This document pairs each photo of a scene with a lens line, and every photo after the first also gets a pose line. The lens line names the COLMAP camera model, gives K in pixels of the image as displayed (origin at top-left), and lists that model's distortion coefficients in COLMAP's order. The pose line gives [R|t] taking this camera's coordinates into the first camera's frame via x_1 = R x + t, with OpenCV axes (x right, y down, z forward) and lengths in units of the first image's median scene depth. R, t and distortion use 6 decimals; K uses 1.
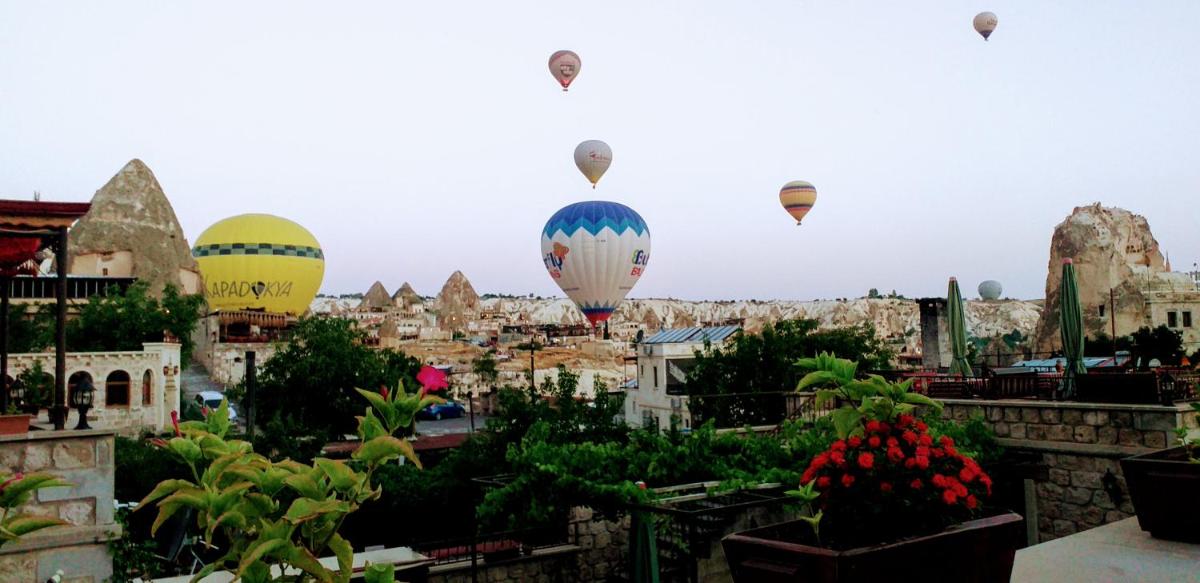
lens RADIAL K [[959.5, 0, 609.7], [0, 959.5, 290.1], [0, 0, 1]] dist [0.074571, -0.131176]
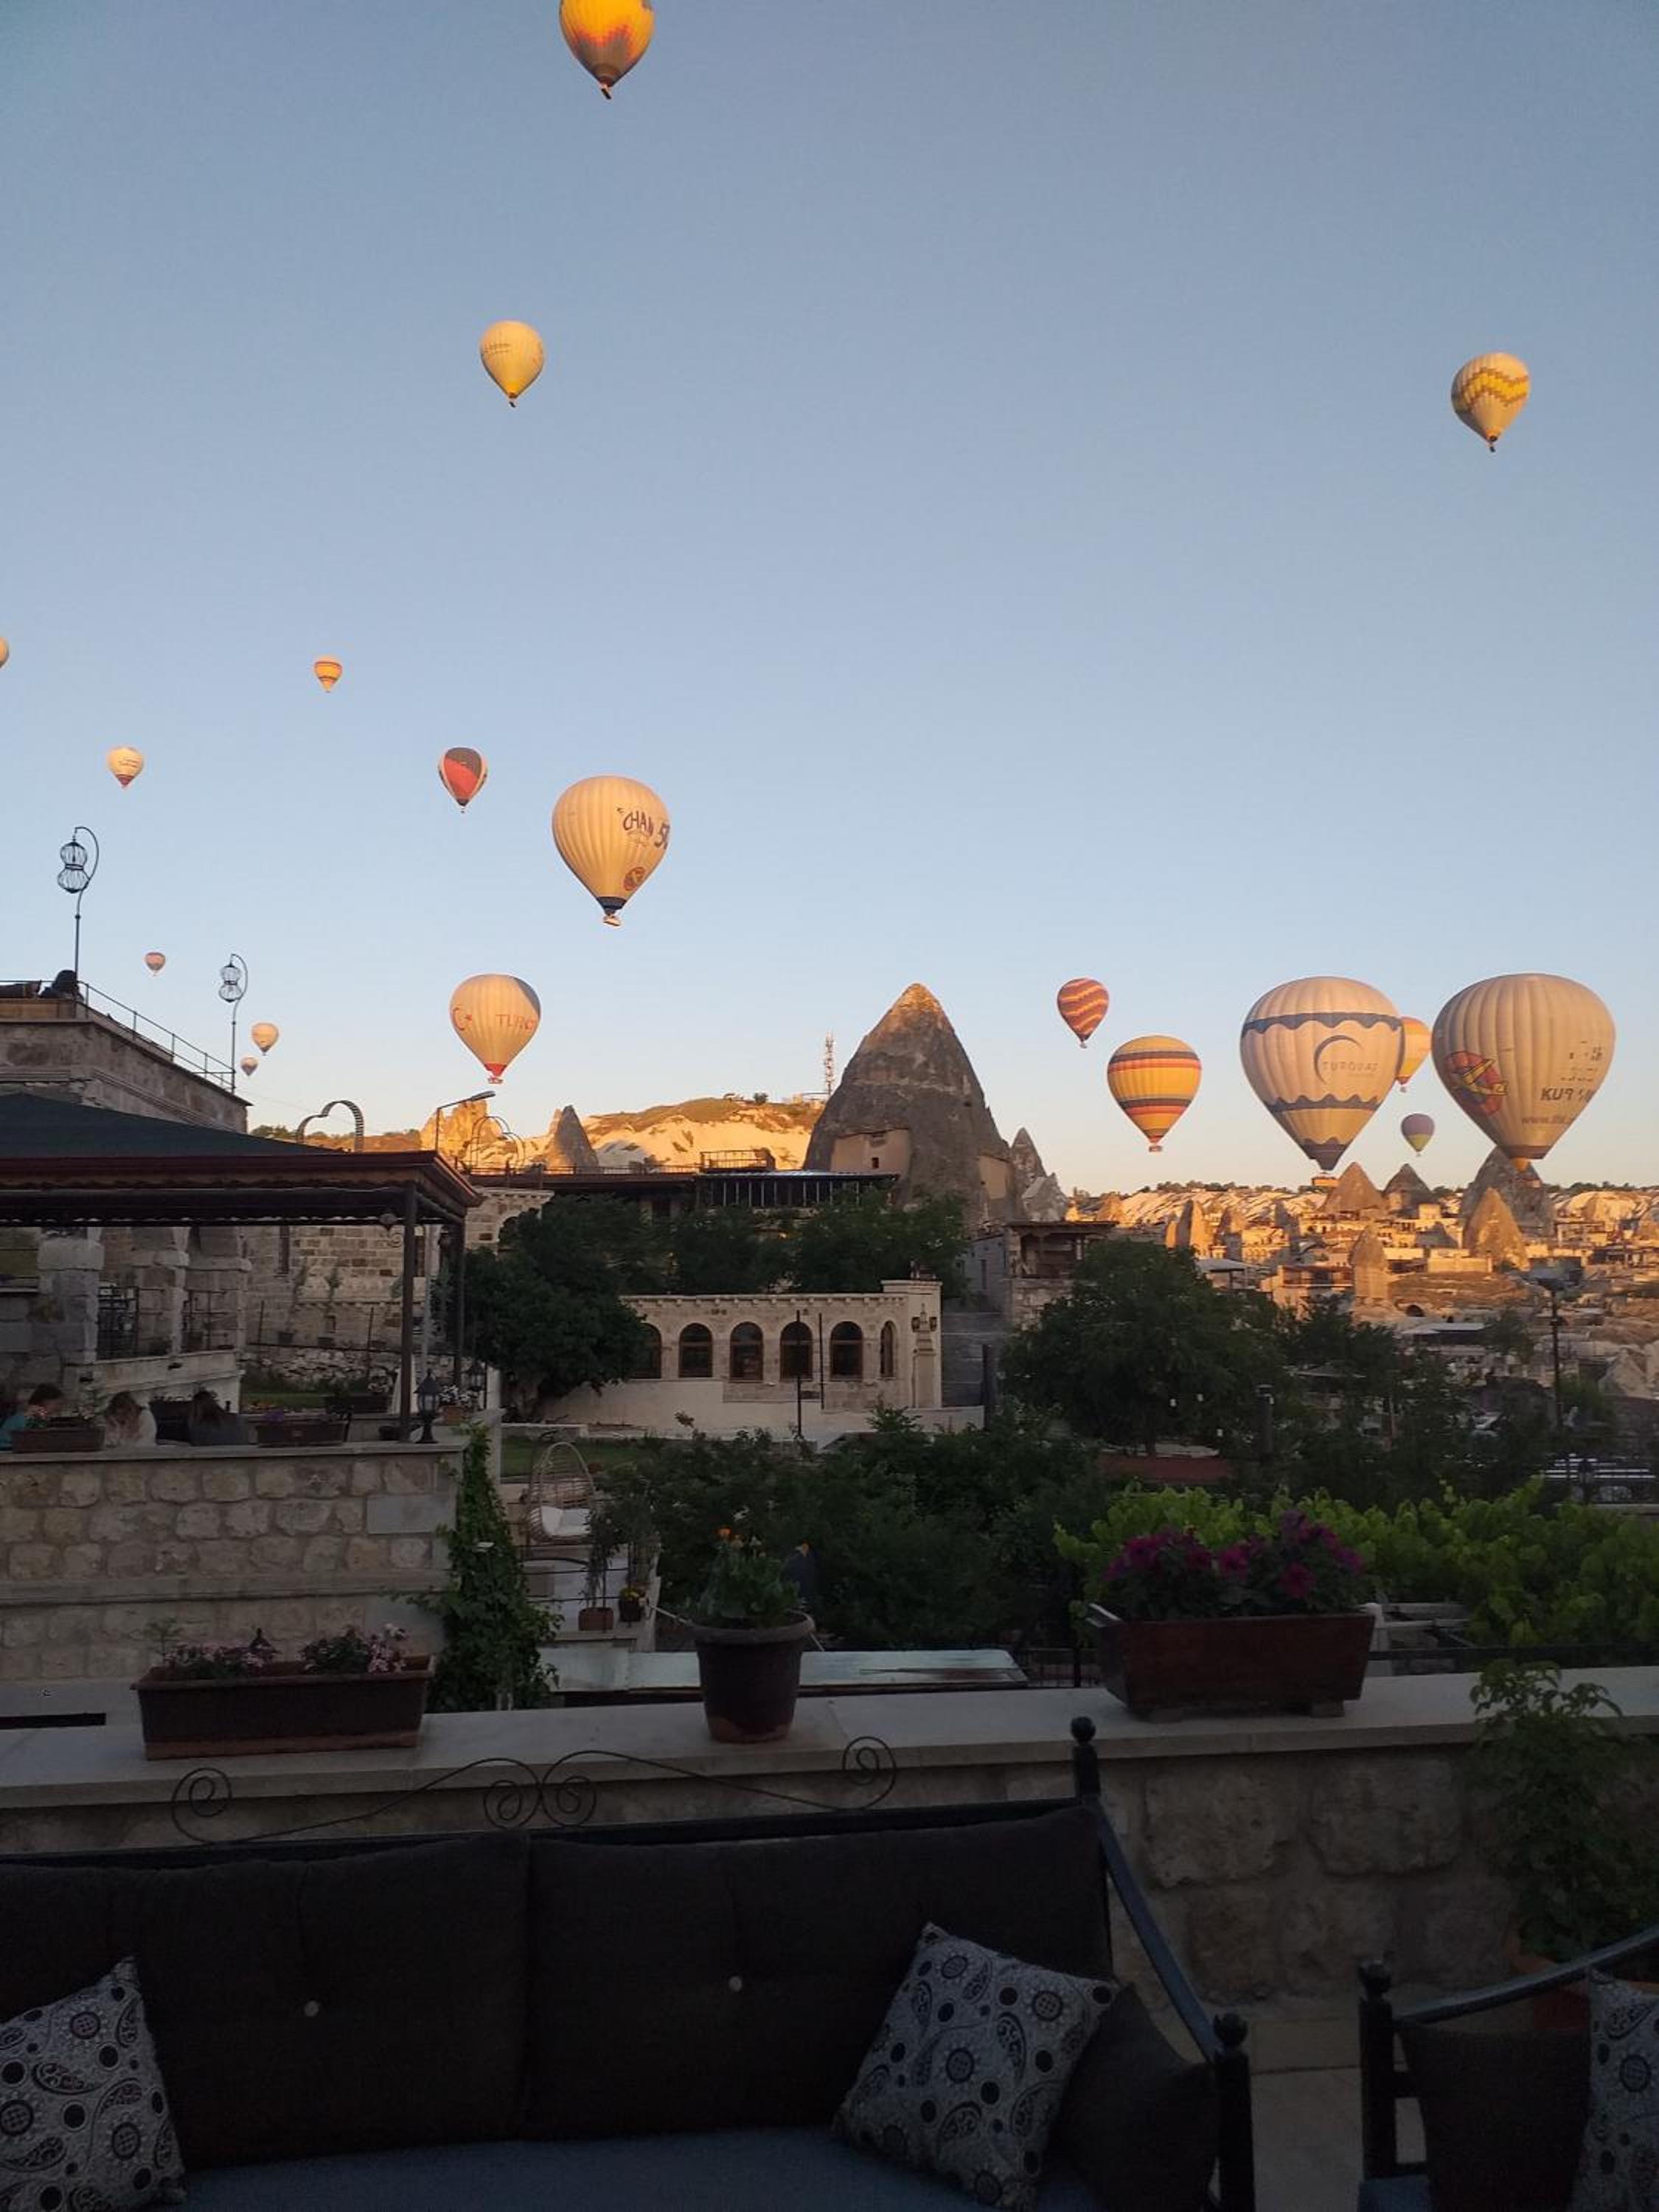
lens RADIAL K [[1763.9, 0, 813.7], [0, 1763.9, 1158.0], [0, 0, 1]] dist [0.058395, -0.106507]
pose [[0.851324, -0.021340, -0.524206, 0.077588], [0.016655, 0.999768, -0.013652, -0.010344], [0.524376, 0.002891, 0.851482, -0.009668]]
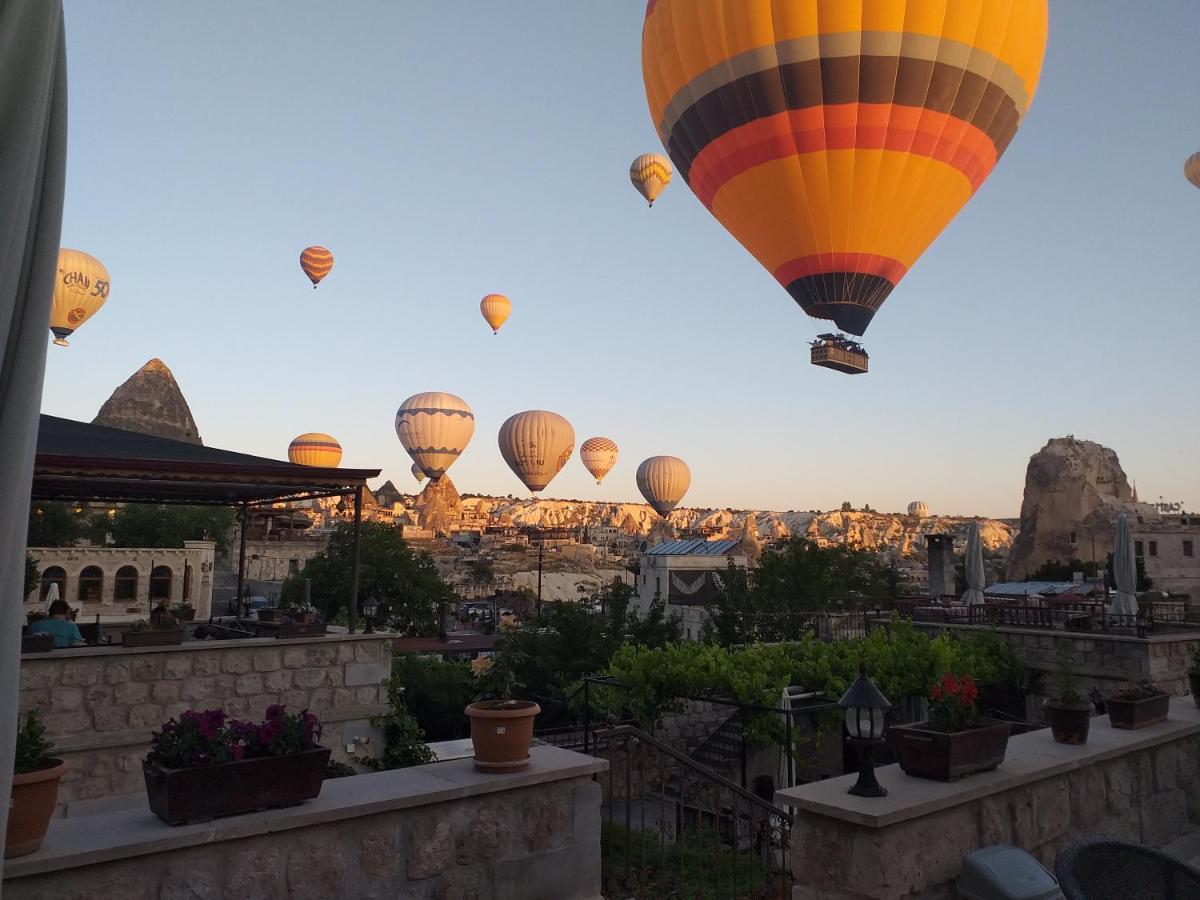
lens RADIAL K [[956.9, 0, 603.3], [0, 956.9, 445.1], [0, 0, 1]] dist [0.058395, -0.106507]
pose [[0.999183, 0.035902, 0.018554, -0.039196], [-0.034921, 0.998101, -0.050741, -0.010772], [-0.020341, 0.050052, 0.998539, -0.063034]]
